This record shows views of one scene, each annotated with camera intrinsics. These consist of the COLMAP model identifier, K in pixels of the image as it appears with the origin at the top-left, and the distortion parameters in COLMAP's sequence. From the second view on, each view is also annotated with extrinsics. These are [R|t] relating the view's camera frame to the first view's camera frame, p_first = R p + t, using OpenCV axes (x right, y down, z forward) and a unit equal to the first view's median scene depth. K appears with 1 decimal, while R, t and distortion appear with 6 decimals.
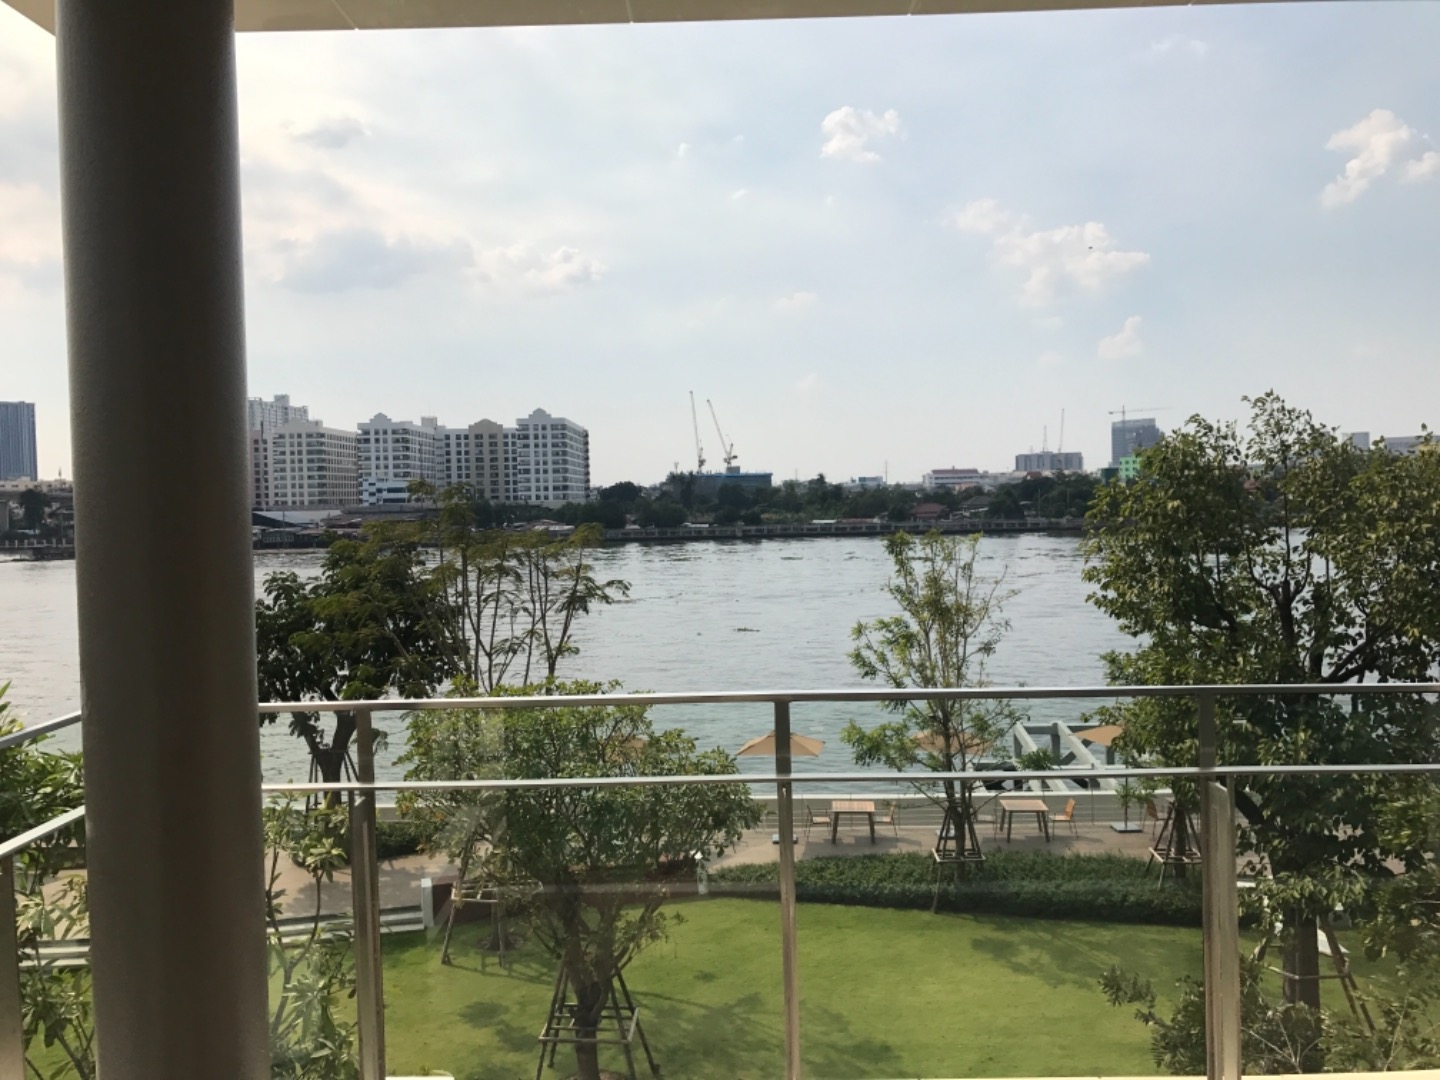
lens RADIAL K [[1188.0, 0, 712.7], [0, 1188.0, 532.4], [0, 0, 1]] dist [0.037564, -0.050194]
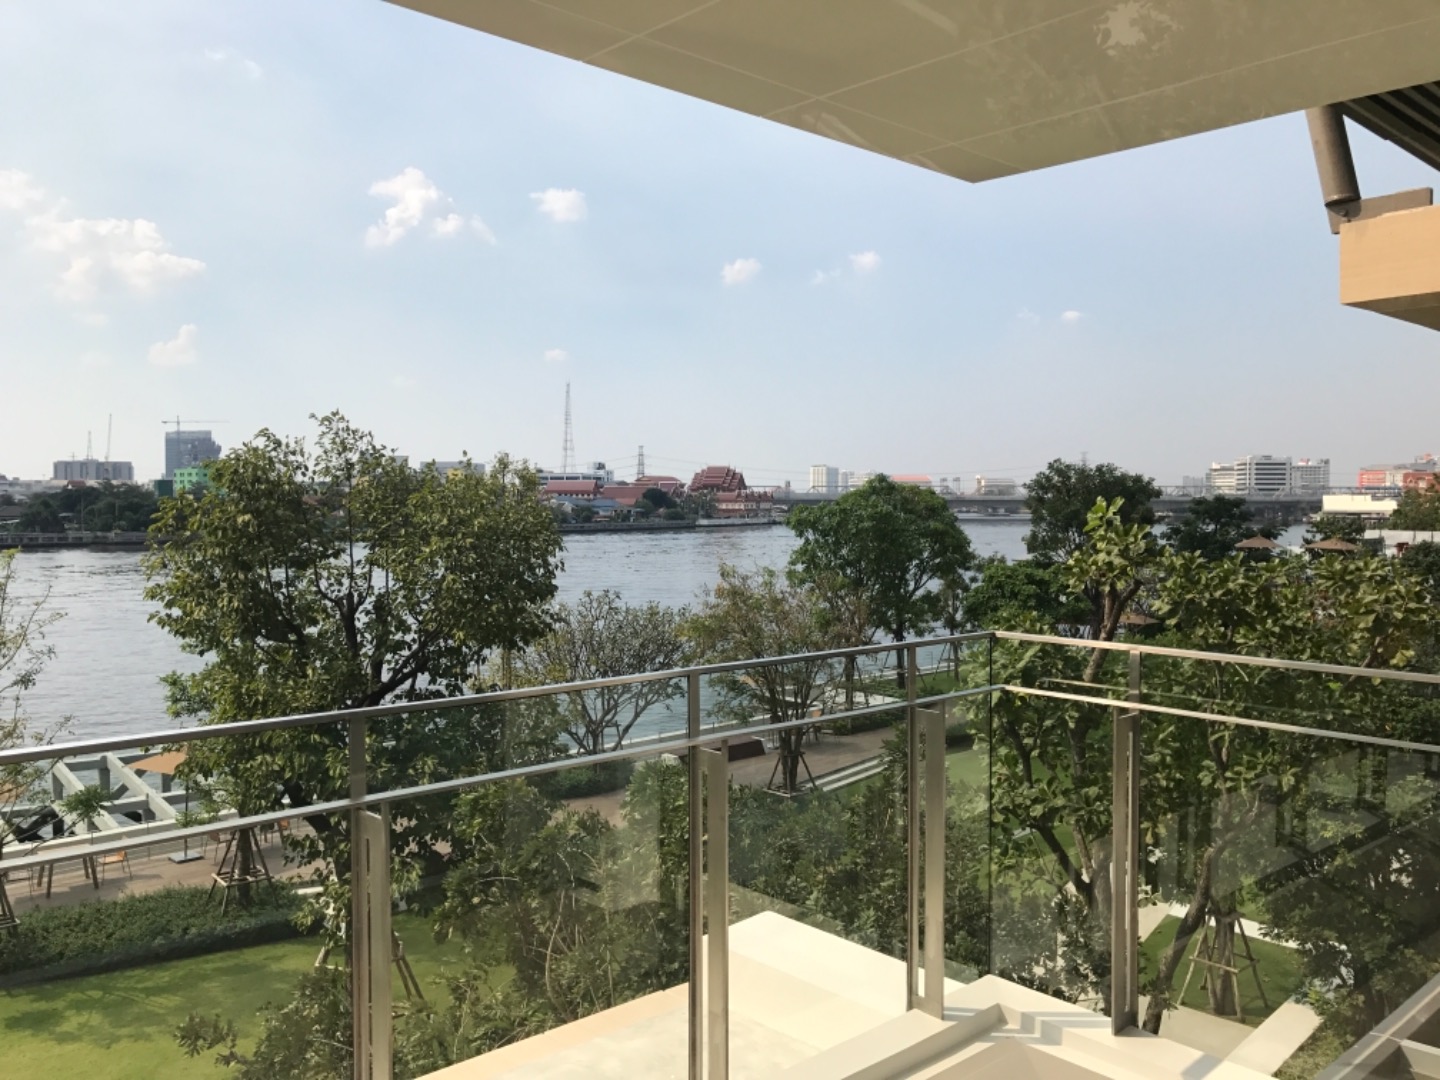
lens RADIAL K [[1188.0, 0, 712.7], [0, 1188.0, 532.4], [0, 0, 1]] dist [0.037564, -0.050194]
pose [[0.728539, 0.005847, 0.684979, -0.003822], [0.002553, 0.999933, -0.011251, -0.000003], [-0.685000, 0.009945, 0.728475, 0.017857]]
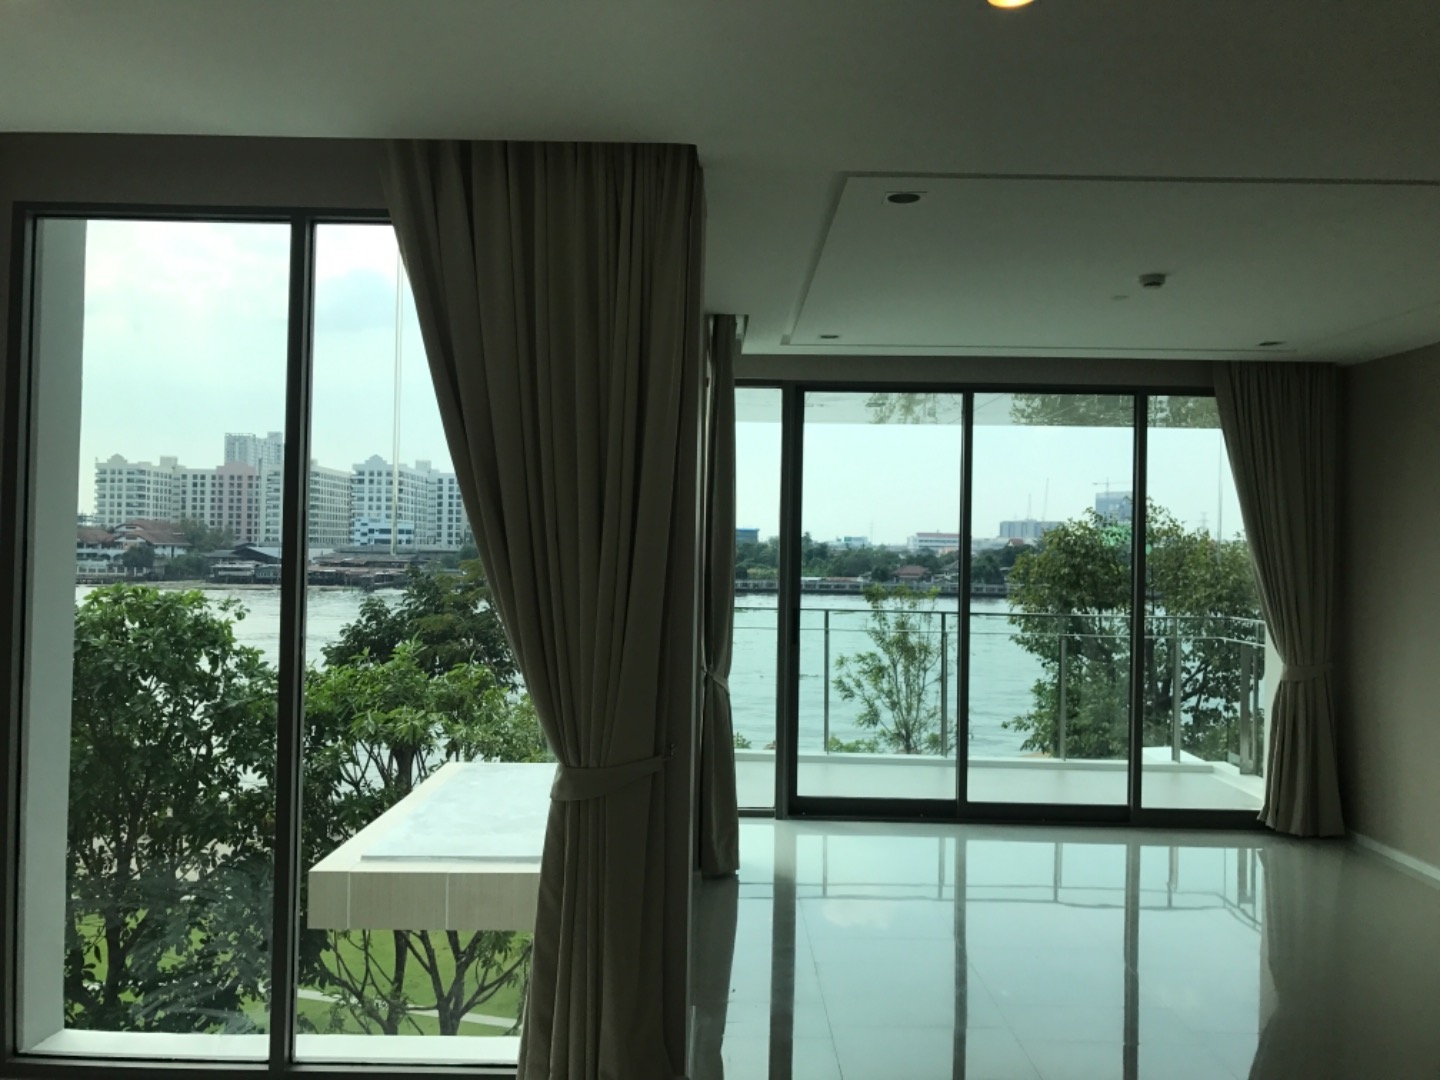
lens RADIAL K [[1288.2, 0, 684.3], [0, 1288.2, 540.0], [0, 0, 1]] dist [0.052739, -0.002047]
pose [[0.999174, 0.040633, -0.000538, -0.056521], [-0.040624, 0.998471, -0.037491, 0.013344], [-0.000986, 0.037482, 0.999297, -0.438176]]
